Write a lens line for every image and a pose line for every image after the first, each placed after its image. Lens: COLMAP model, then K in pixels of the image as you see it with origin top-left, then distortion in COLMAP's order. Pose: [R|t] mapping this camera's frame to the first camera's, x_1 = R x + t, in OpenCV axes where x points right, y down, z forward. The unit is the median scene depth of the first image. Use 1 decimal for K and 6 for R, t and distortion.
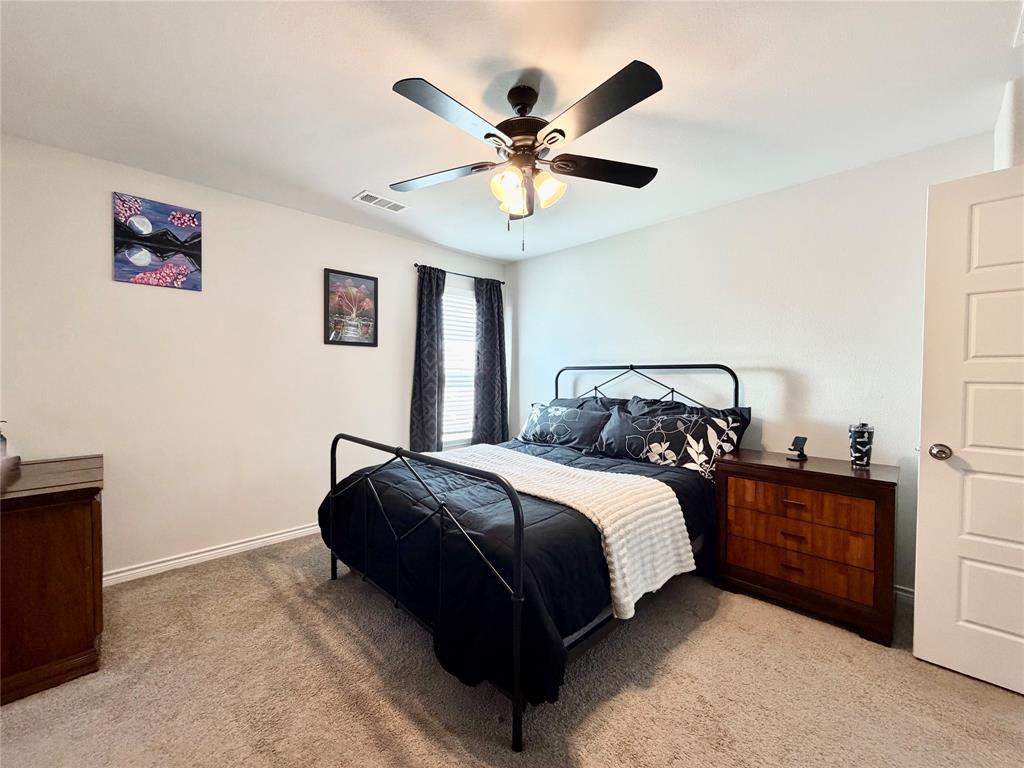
lens RADIAL K [[408.7, 0, 509.3], [0, 408.7, 381.2], [0, 0, 1]] dist [-0.002003, -0.000470]
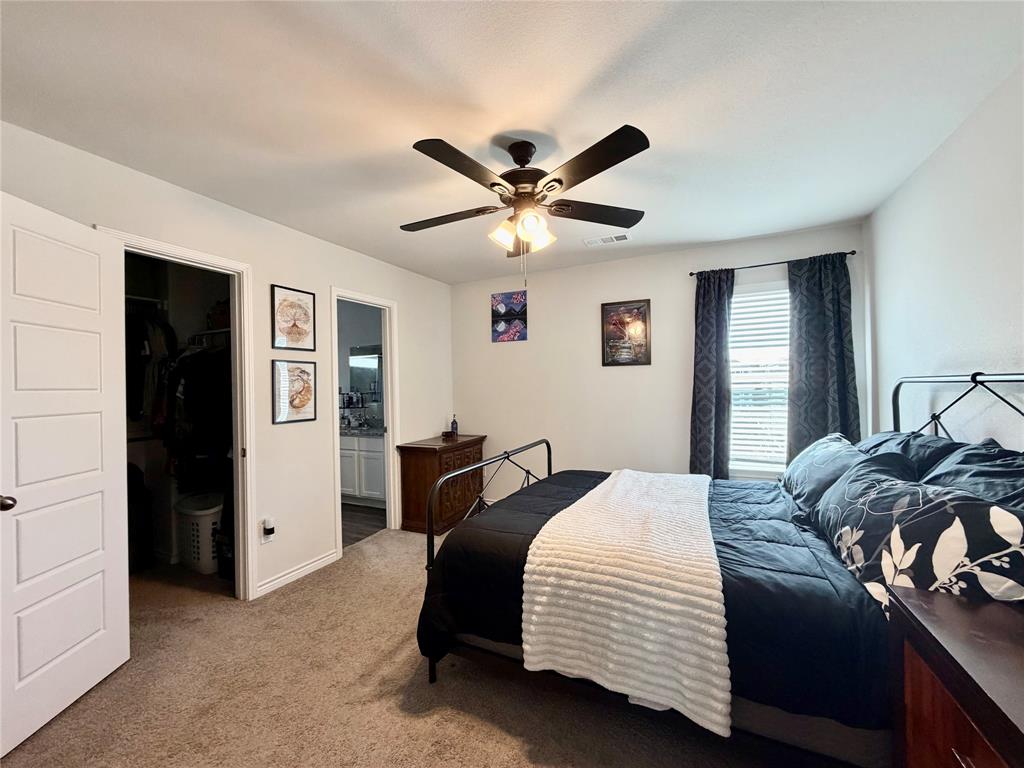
lens RADIAL K [[408.7, 0, 509.3], [0, 408.7, 381.2], [0, 0, 1]] dist [-0.002003, -0.000470]
pose [[0.327831, -0.020543, -0.944513, 0.725371], [0.001471, 0.999773, -0.021235, -0.026094], [0.944735, 0.005572, 0.327787, 0.416176]]
